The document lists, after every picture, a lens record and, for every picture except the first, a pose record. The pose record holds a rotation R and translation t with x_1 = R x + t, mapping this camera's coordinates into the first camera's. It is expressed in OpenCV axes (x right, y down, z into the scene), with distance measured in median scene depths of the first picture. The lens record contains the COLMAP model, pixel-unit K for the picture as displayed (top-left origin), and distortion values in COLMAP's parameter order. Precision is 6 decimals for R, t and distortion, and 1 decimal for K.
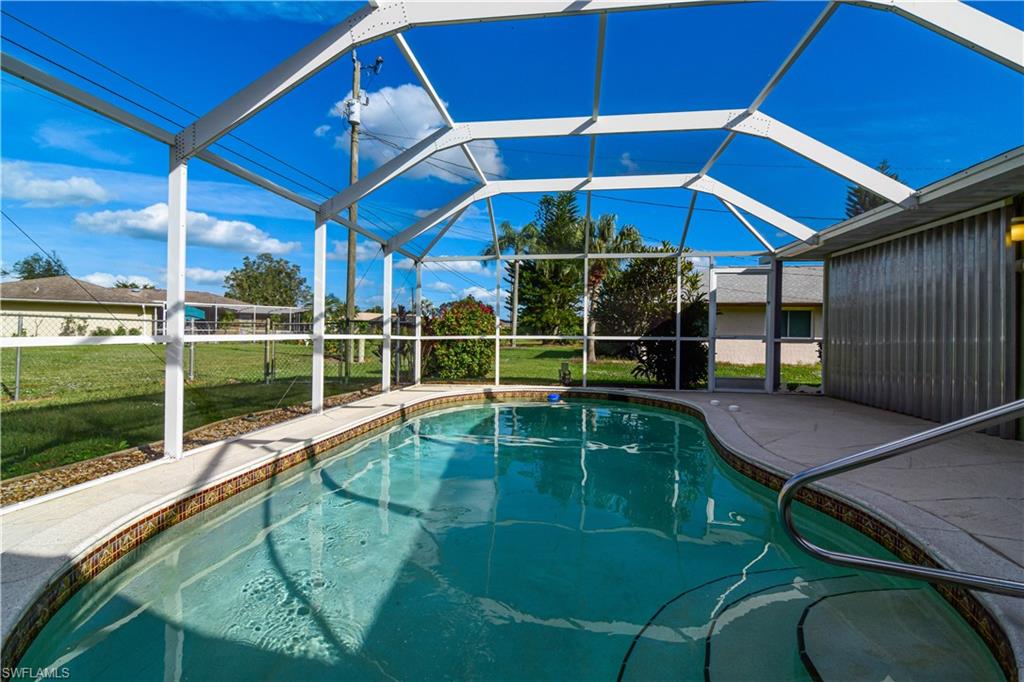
lens RADIAL K [[503.8, 0, 512.0], [0, 503.8, 341.0], [0, 0, 1]] dist [0.009162, -0.000995]
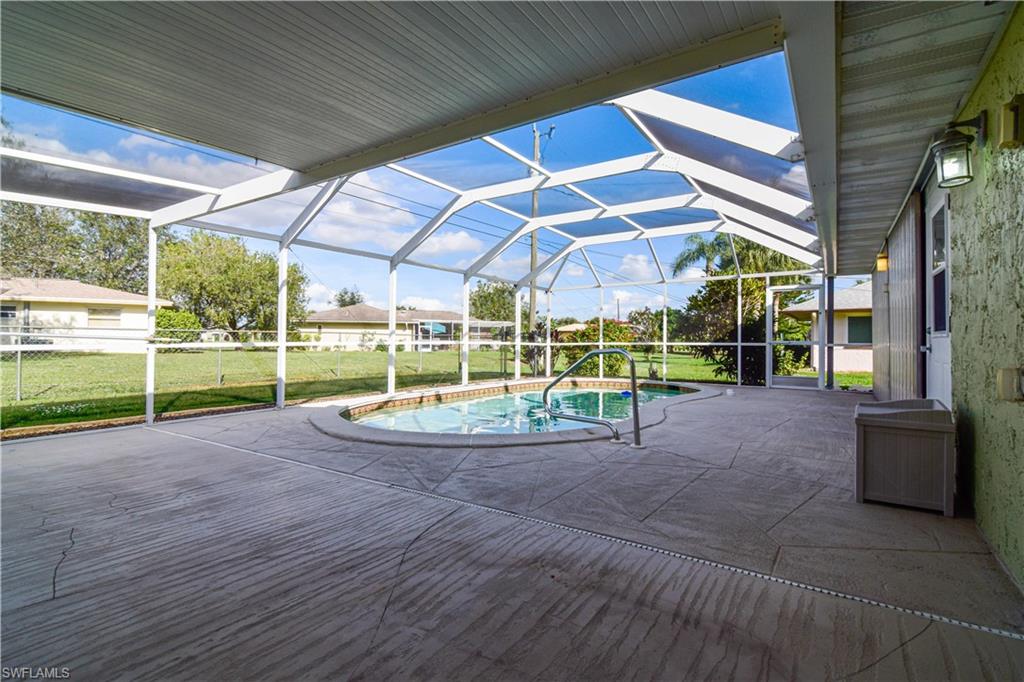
lens RADIAL K [[503.8, 0, 512.0], [0, 503.8, 341.0], [0, 0, 1]] dist [0.009162, -0.000995]
pose [[0.906548, -0.008759, -0.422012, 0.089538], [0.000564, 0.999809, -0.019541, 0.002979], [0.422102, 0.017477, 0.906380, -0.092817]]
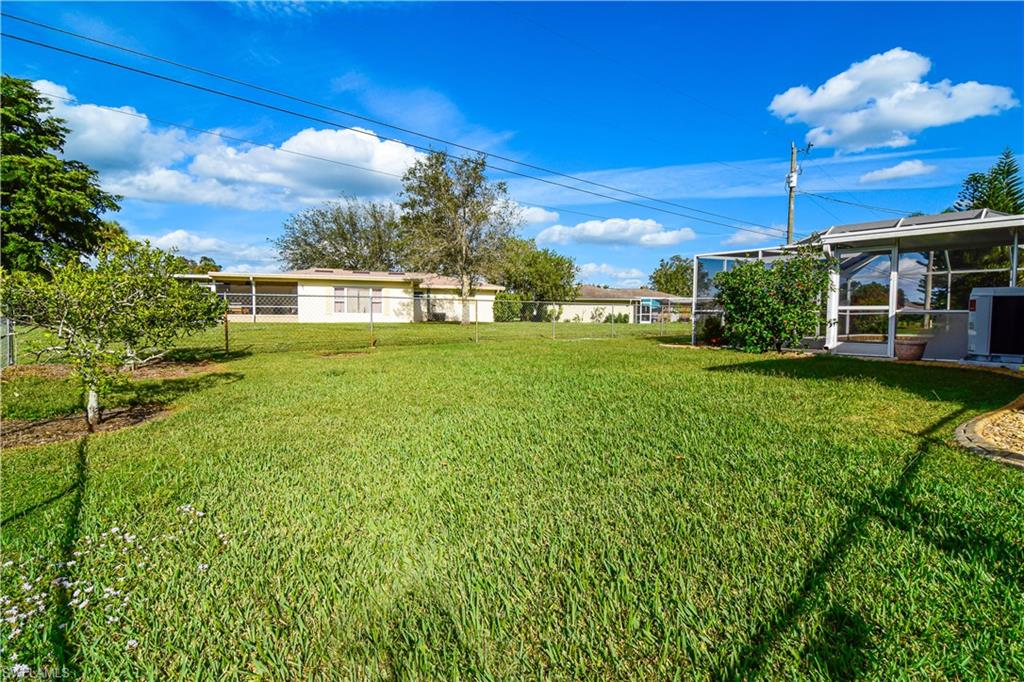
lens RADIAL K [[503.8, 0, 512.0], [0, 503.8, 341.0], [0, 0, 1]] dist [0.009162, -0.000995]
pose [[0.765789, 0.023446, -0.642665, 0.030110], [-0.005959, 0.999551, 0.029365, 0.013938], [0.643065, -0.018658, 0.765585, -0.437967]]
